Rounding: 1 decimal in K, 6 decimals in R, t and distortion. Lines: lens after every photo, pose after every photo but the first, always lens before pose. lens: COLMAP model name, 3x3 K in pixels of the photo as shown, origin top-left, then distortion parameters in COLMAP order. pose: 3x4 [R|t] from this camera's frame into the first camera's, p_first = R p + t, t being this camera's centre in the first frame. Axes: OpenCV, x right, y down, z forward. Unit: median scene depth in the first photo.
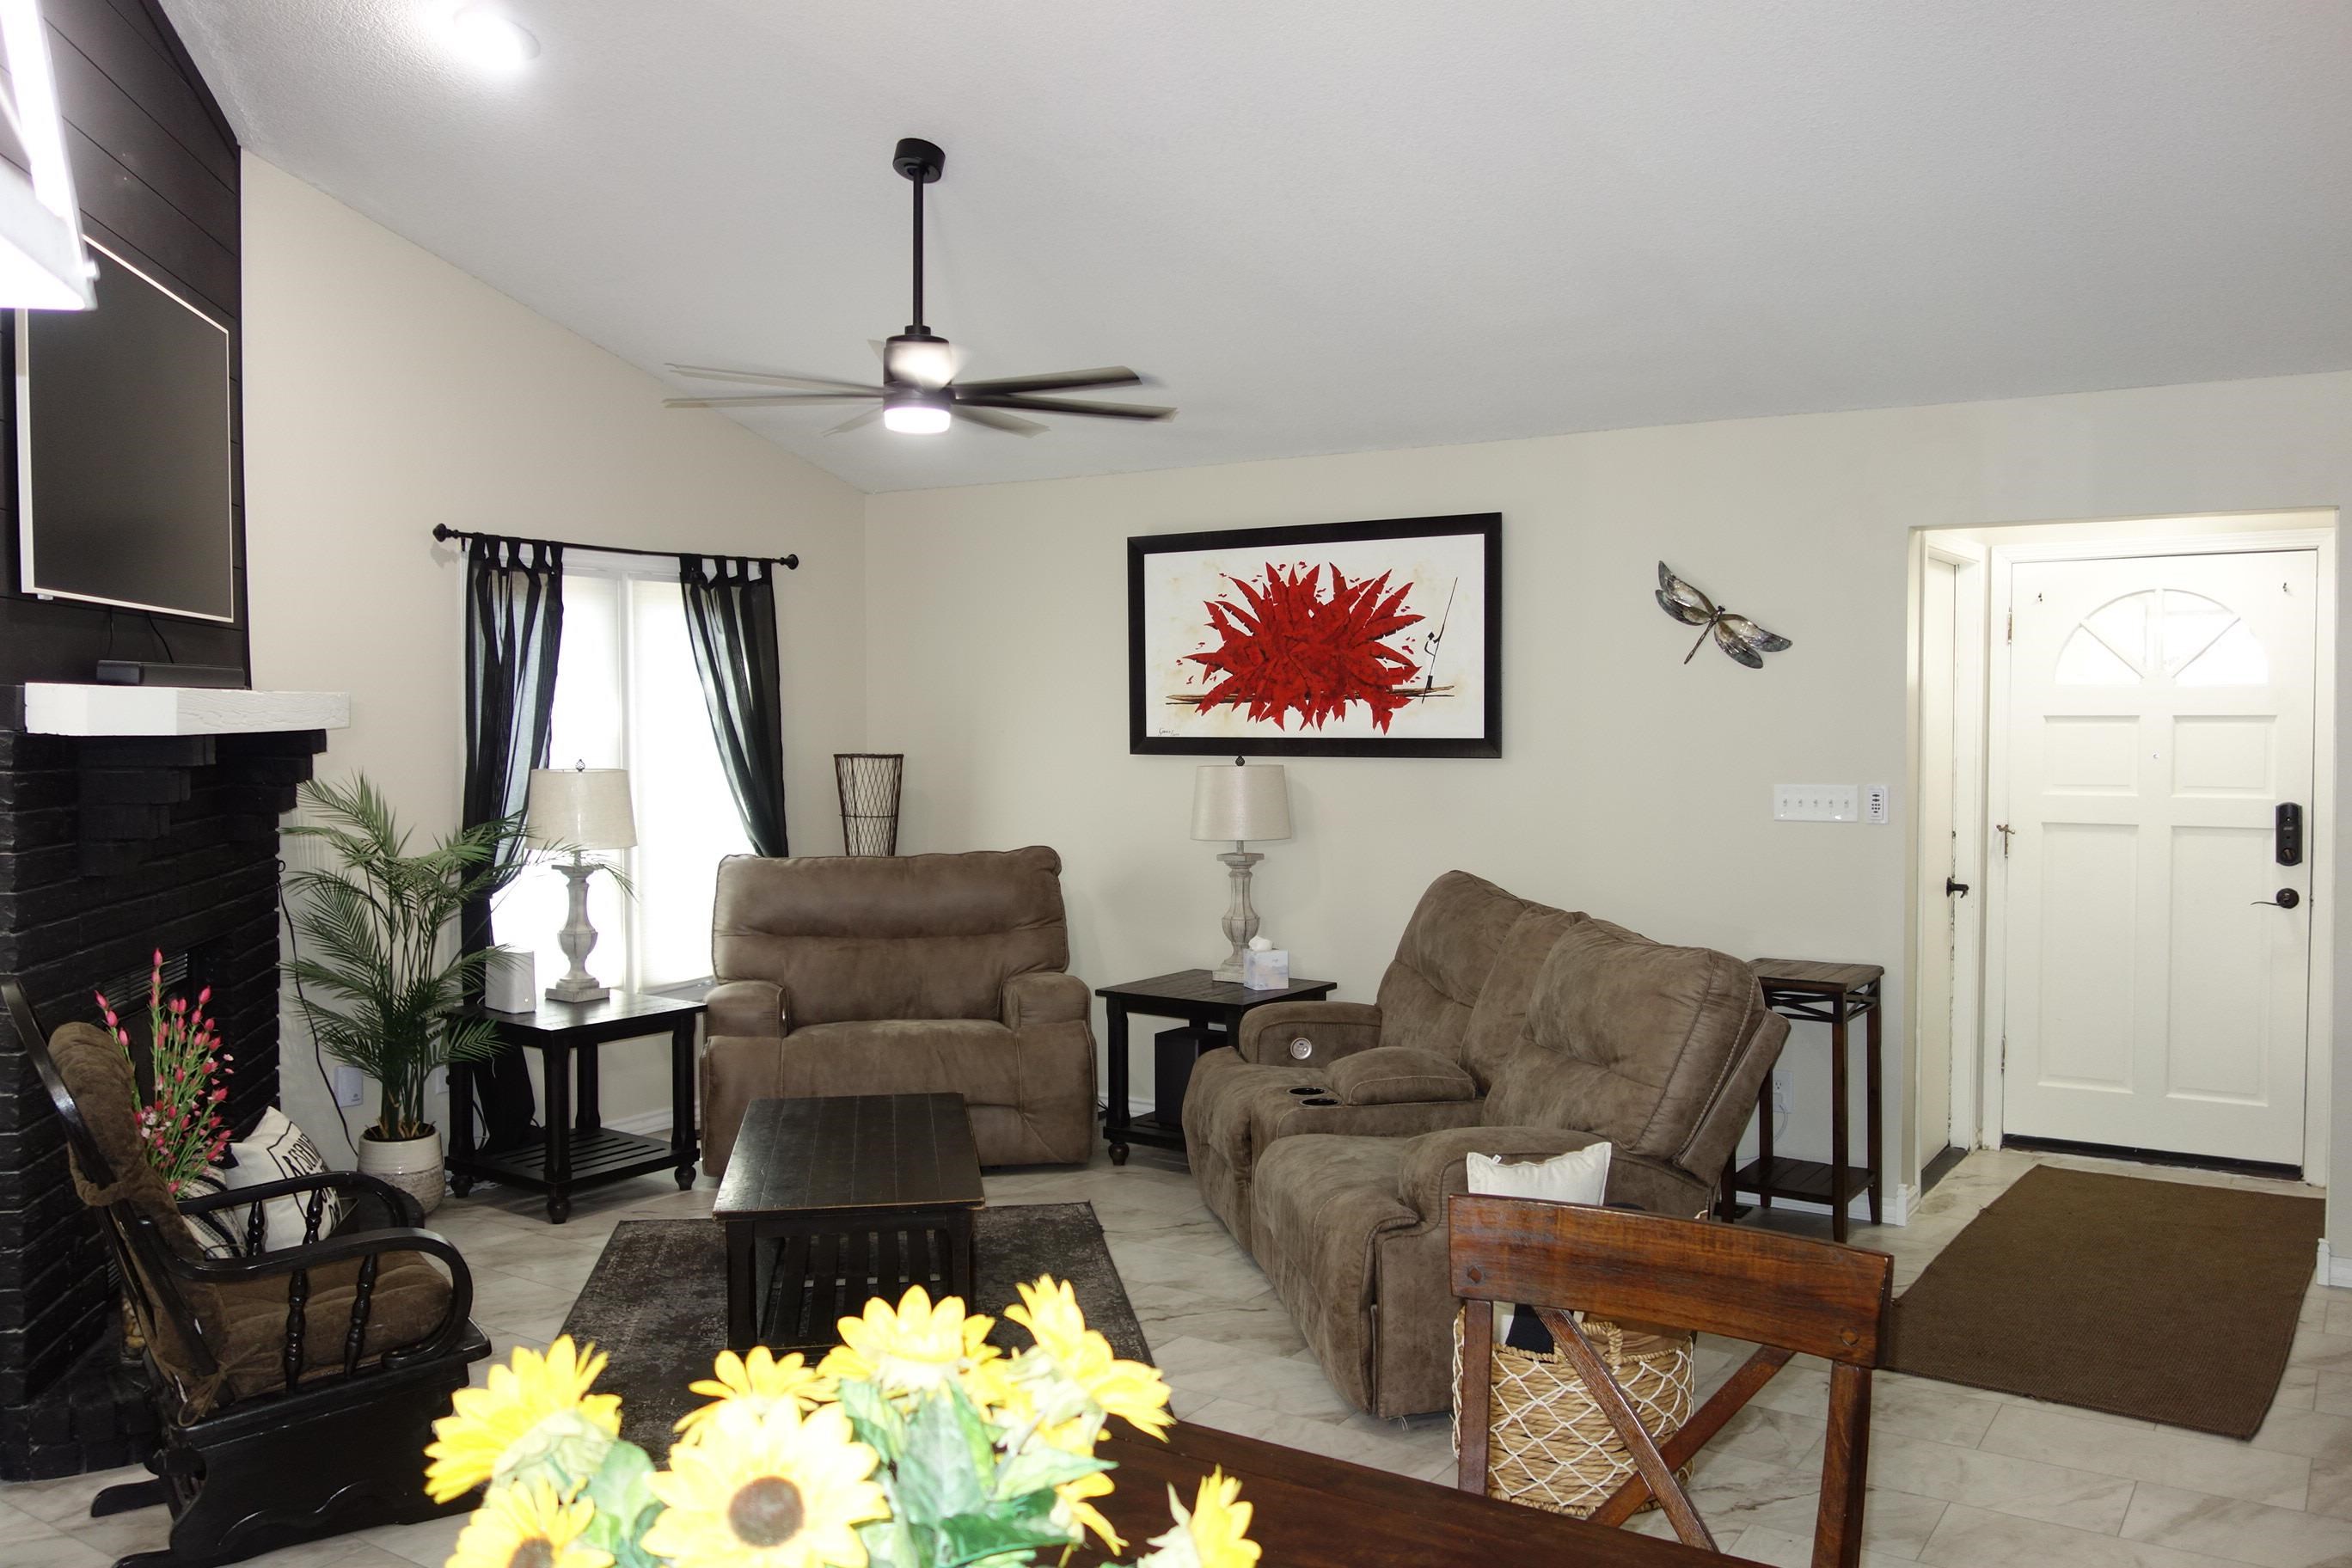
lens RADIAL K [[1852.5, 0, 1172.7], [0, 1852.5, 778.5], [0, 0, 1]] dist [-0.014940, -0.013009]
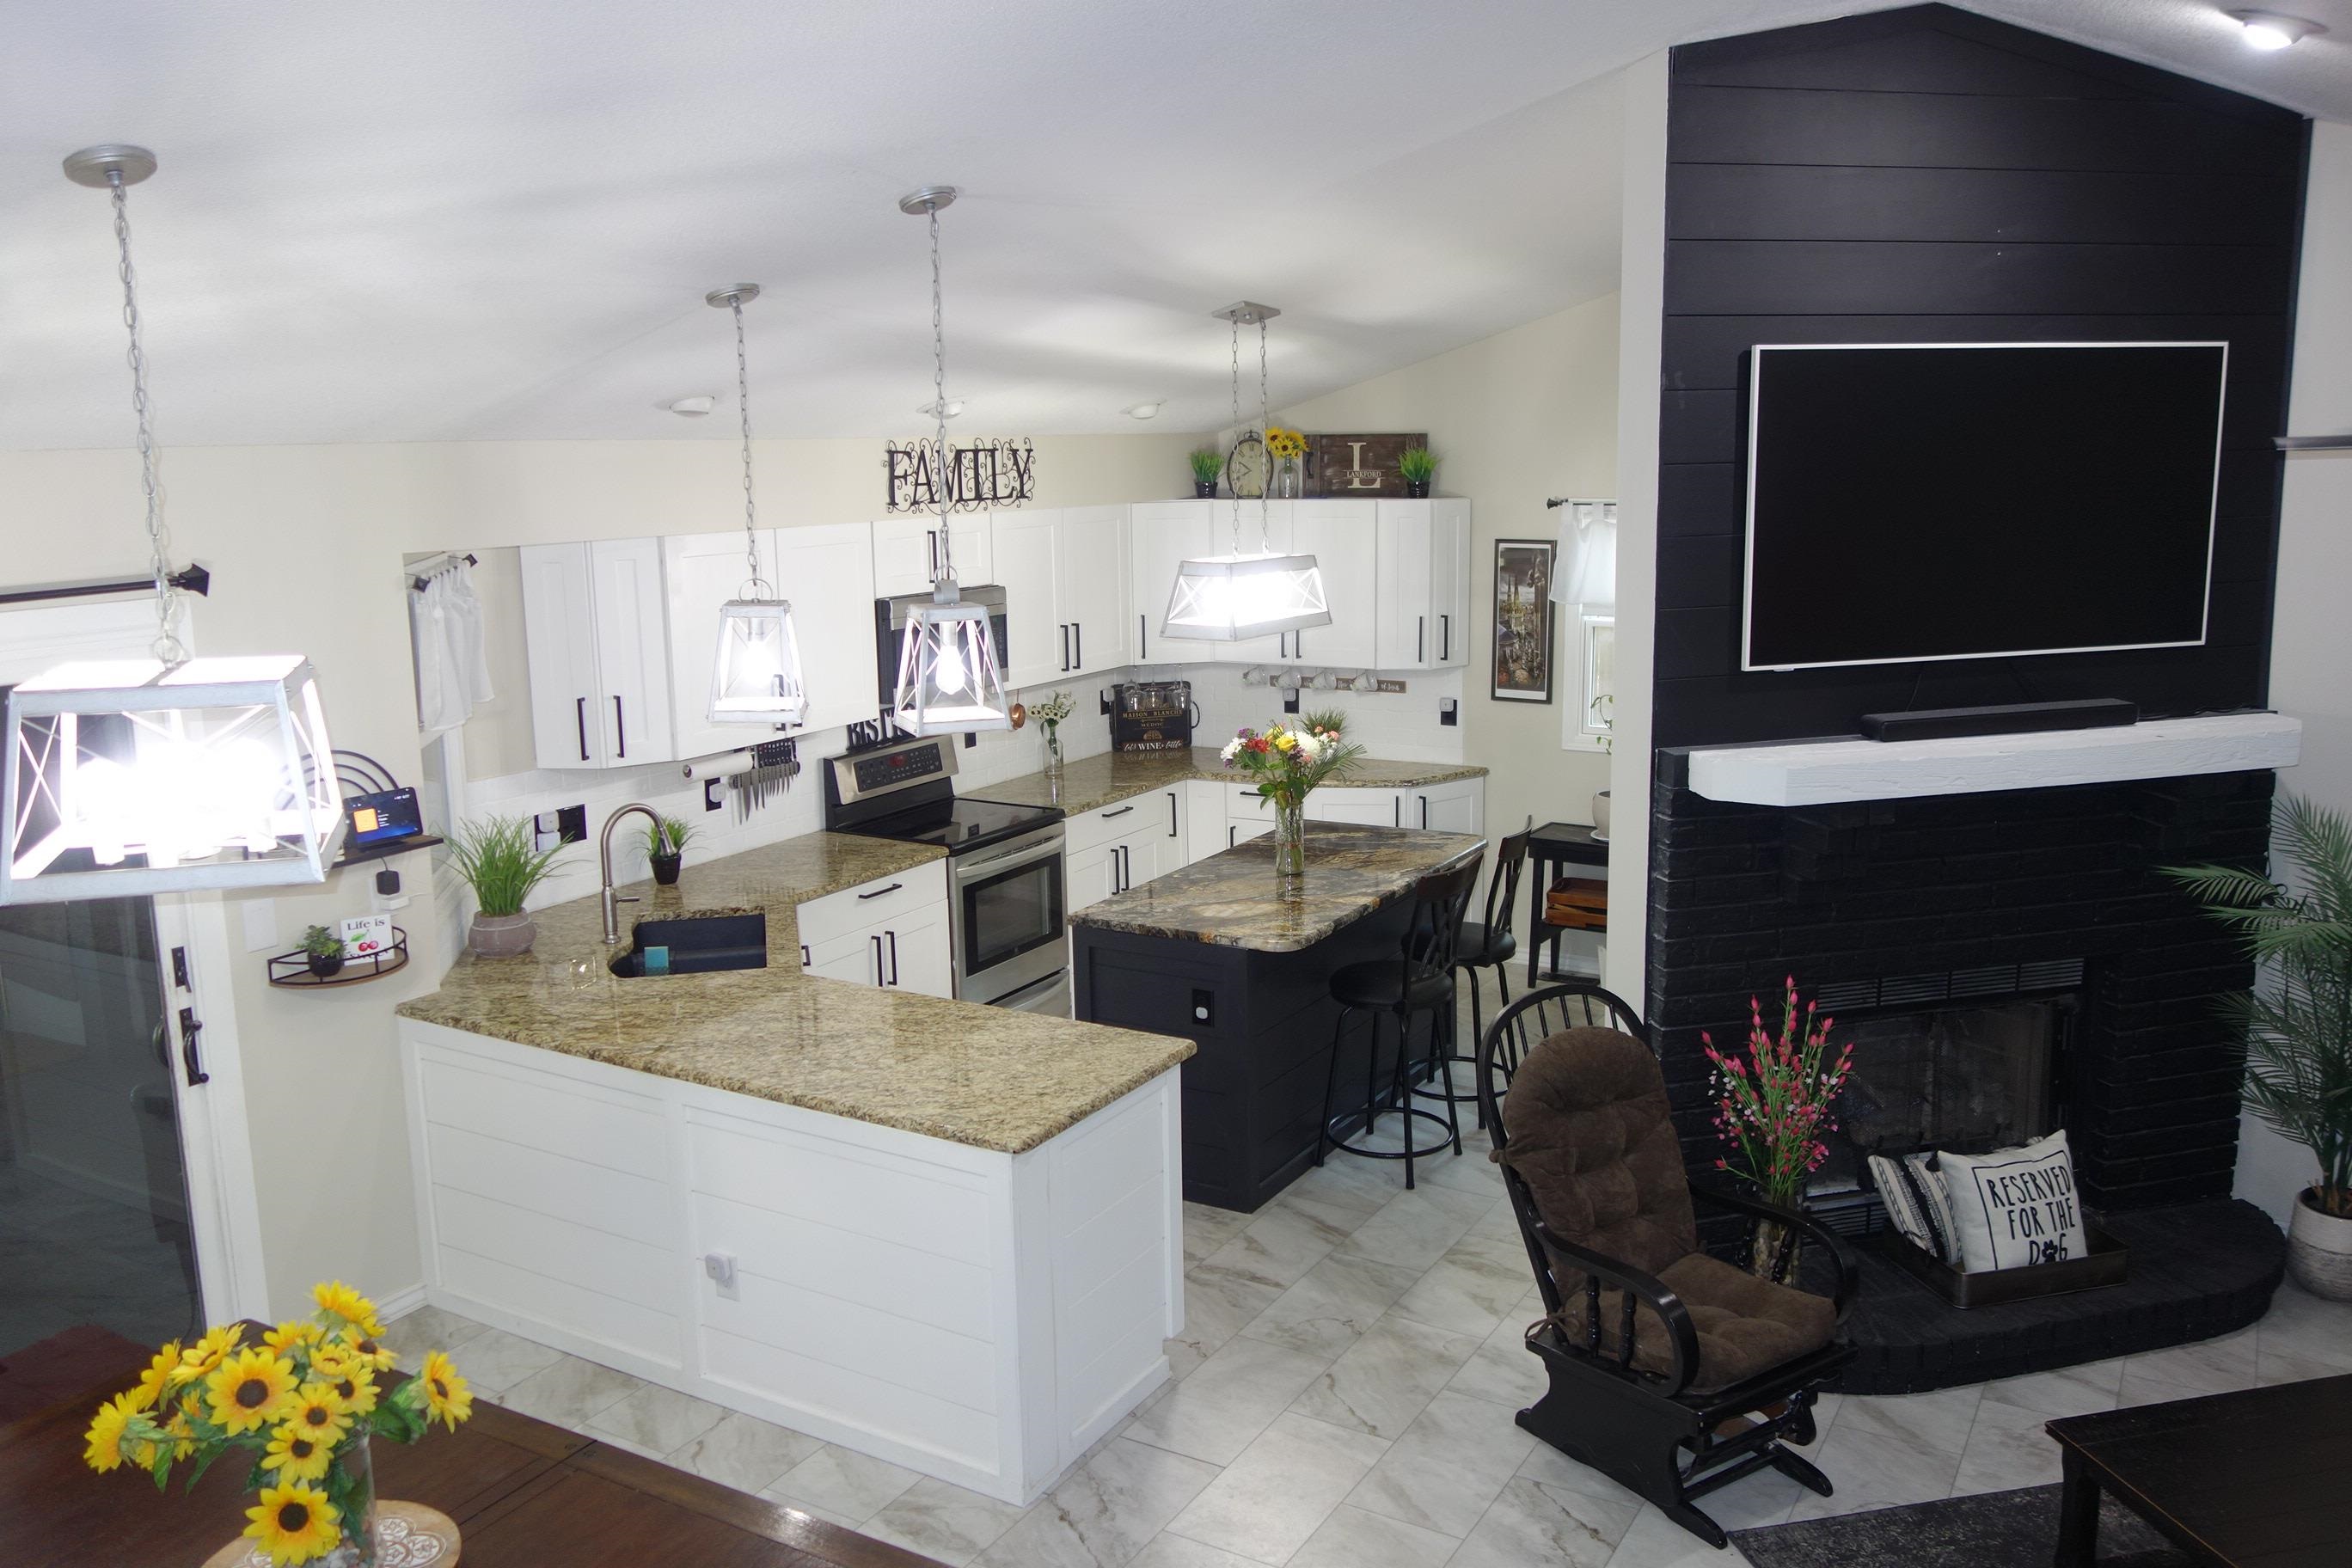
lens RADIAL K [[1852.5, 0, 1172.4], [0, 1852.5, 788.7], [0, 0, 1]] dist [-0.014940, -0.013009]
pose [[0.045454, 0.182903, -0.982080, 0.359988], [-0.016281, 0.983101, 0.182339, -0.146725], [0.998834, 0.007701, 0.047663, 0.334054]]
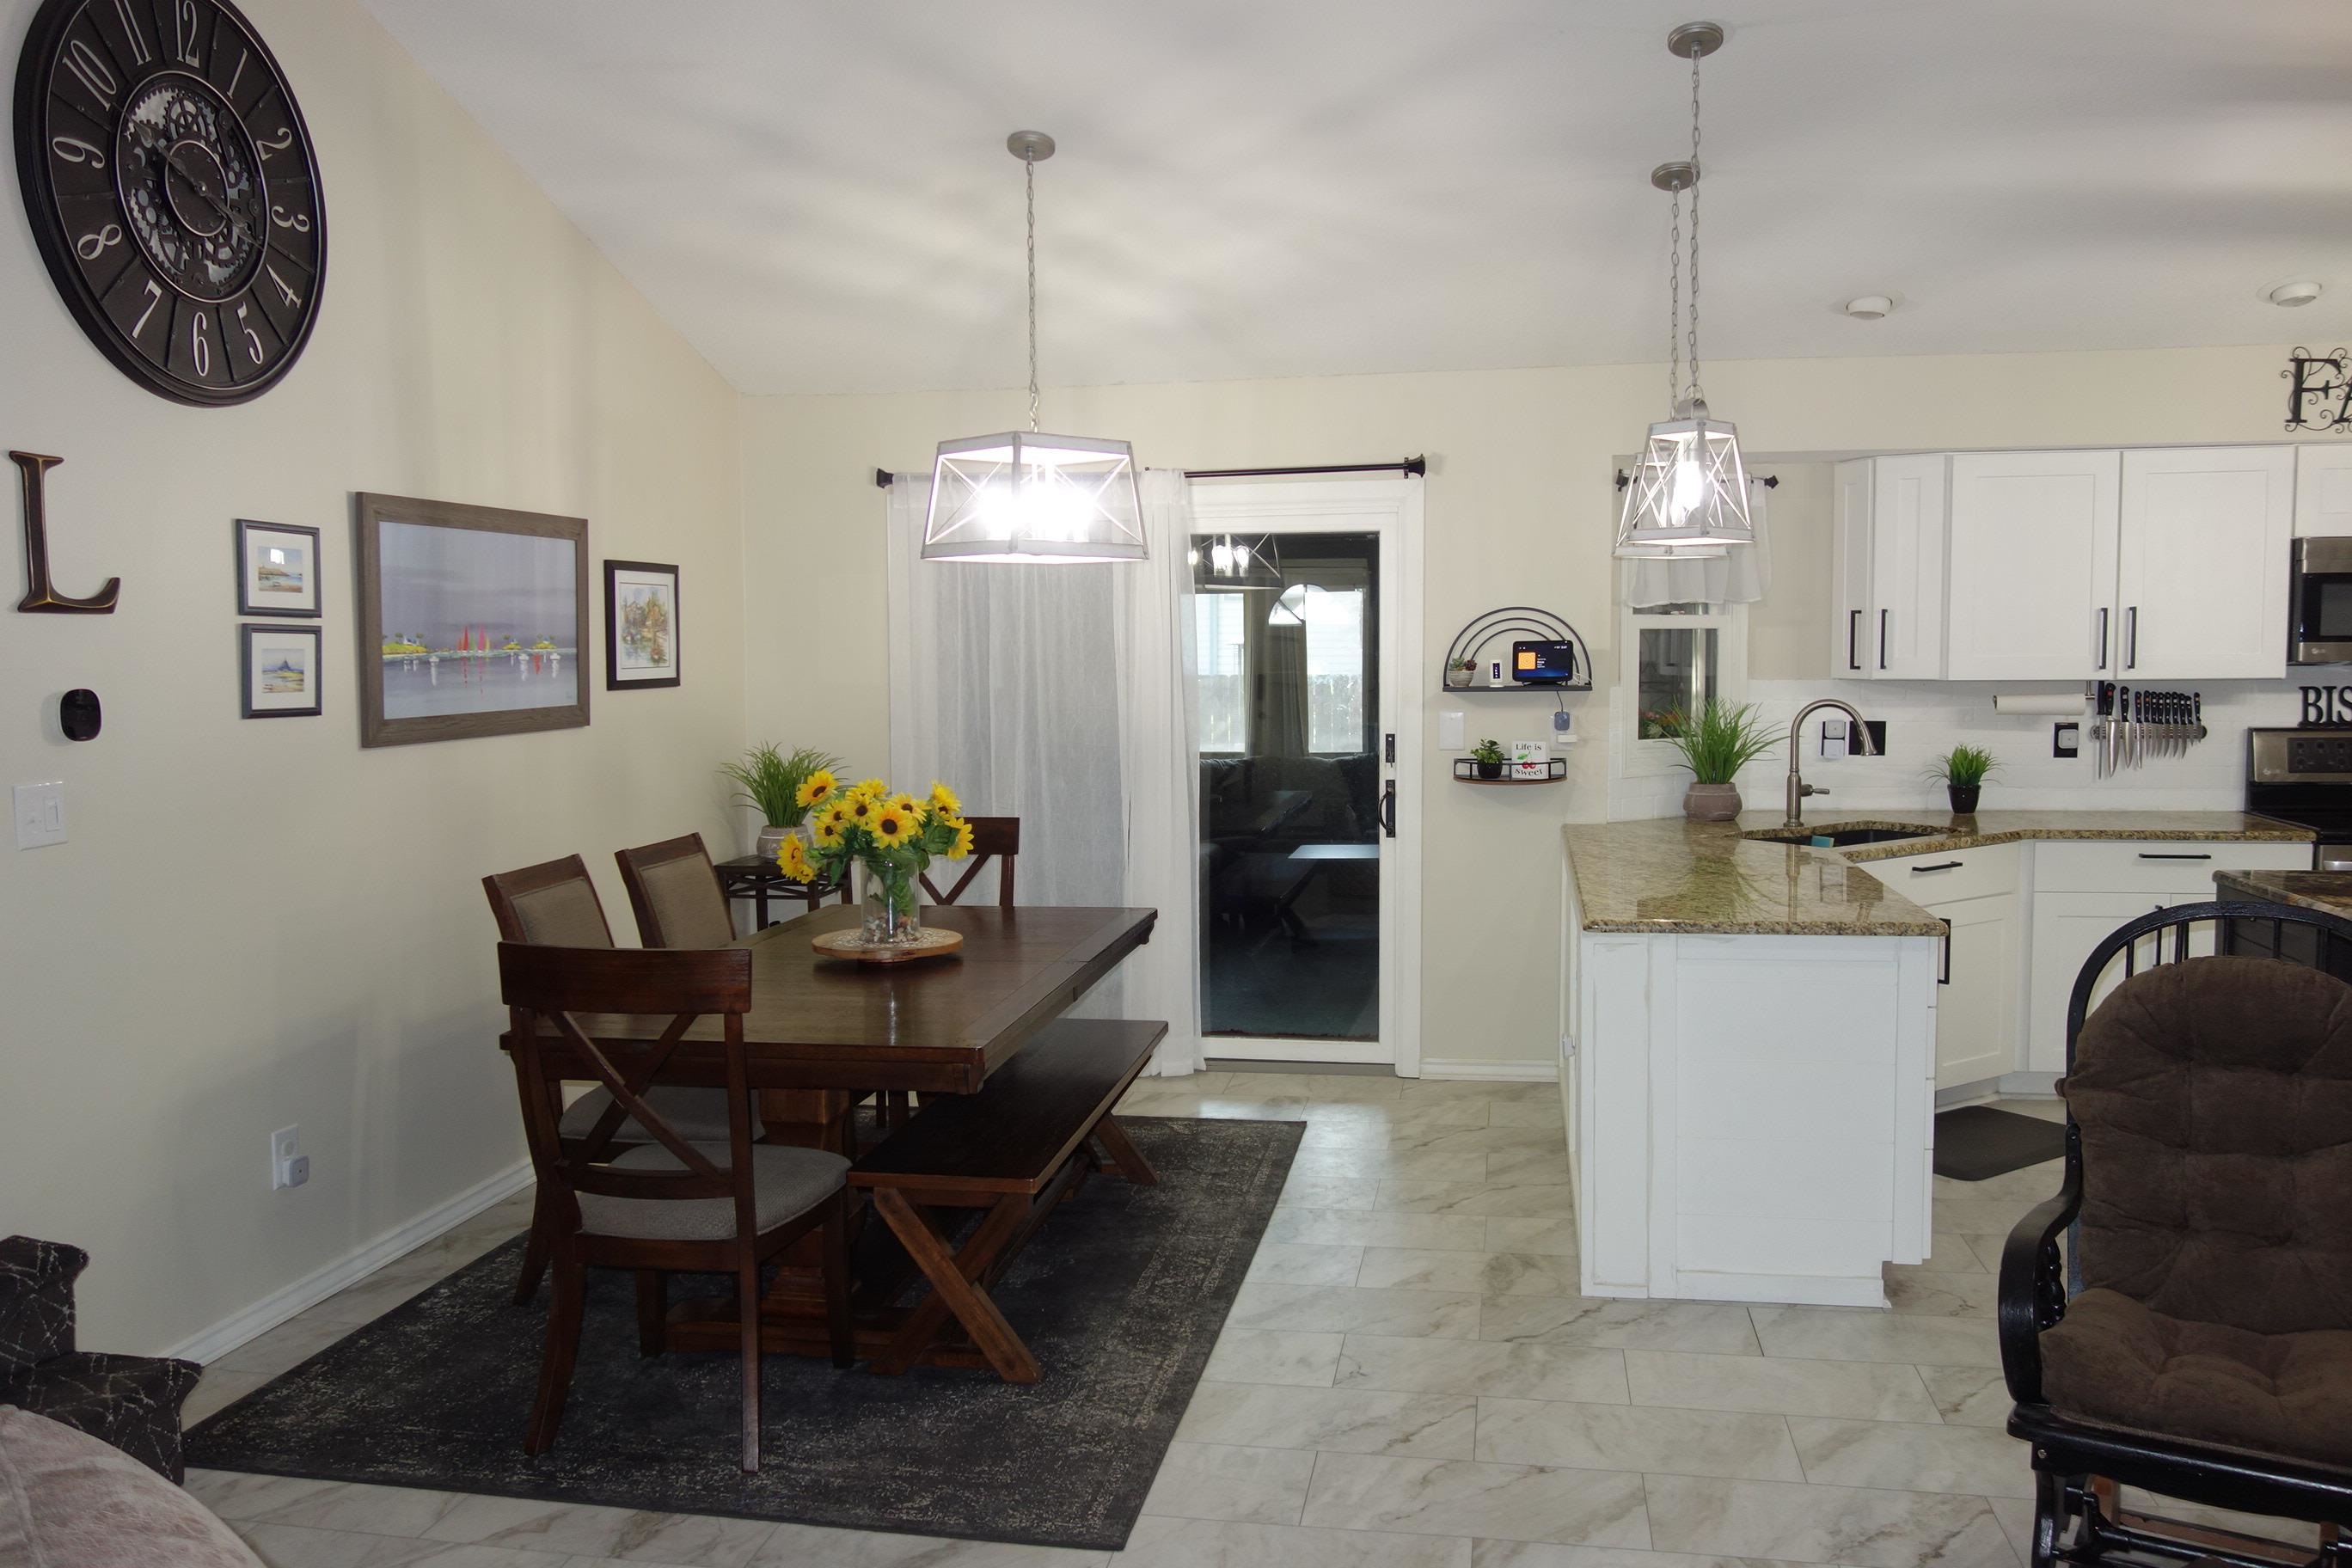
lens RADIAL K [[1852.5, 0, 1179.3], [0, 1852.5, 798.8], [0, 0, 1]] dist [-0.014940, -0.013009]
pose [[-0.923343, 0.040761, -0.381806, 0.138391], [-0.002842, 0.993597, 0.112946, -0.026743], [0.383965, 0.105373, -0.917315, 0.861343]]
